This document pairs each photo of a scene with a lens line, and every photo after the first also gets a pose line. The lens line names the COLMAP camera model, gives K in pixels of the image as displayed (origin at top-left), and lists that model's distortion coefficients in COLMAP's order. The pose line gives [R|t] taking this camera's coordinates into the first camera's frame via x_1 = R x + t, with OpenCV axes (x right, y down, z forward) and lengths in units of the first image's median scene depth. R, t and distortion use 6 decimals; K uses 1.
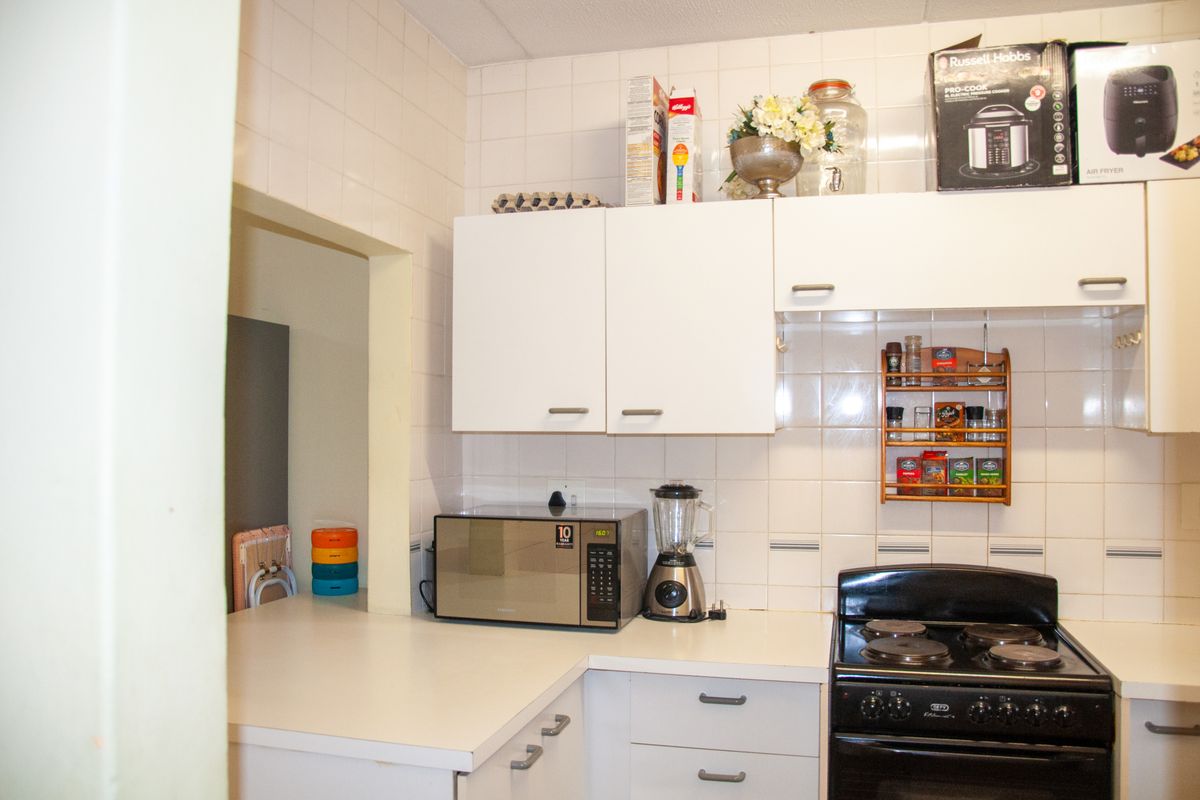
lens RADIAL K [[934.6, 0, 600.0], [0, 934.6, 400.0], [0, 0, 1]] dist [-0.161964, 0.131472]
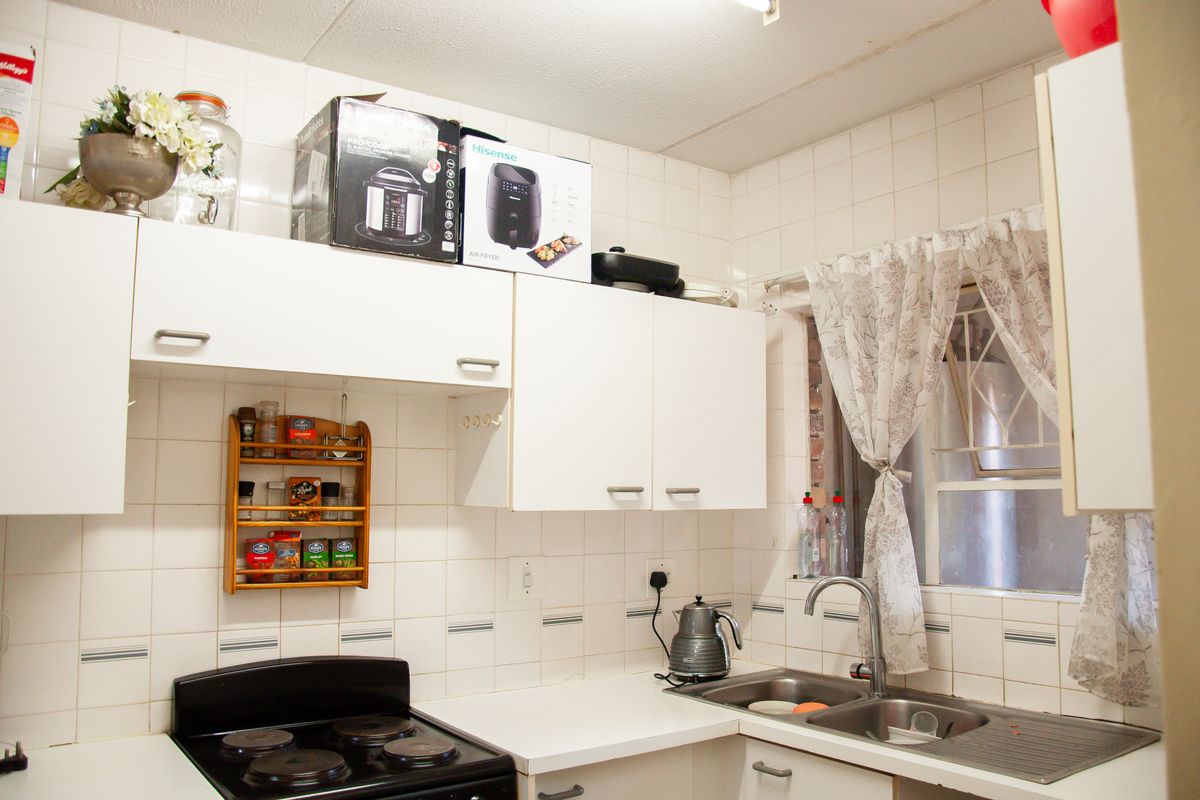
lens RADIAL K [[934.6, 0, 600.0], [0, 934.6, 400.0], [0, 0, 1]] dist [-0.161964, 0.131472]
pose [[0.634825, 0.074866, 0.769021, -0.145385], [-0.020630, 0.996582, -0.079990, -0.007440], [-0.772381, 0.034915, 0.634199, 0.205288]]
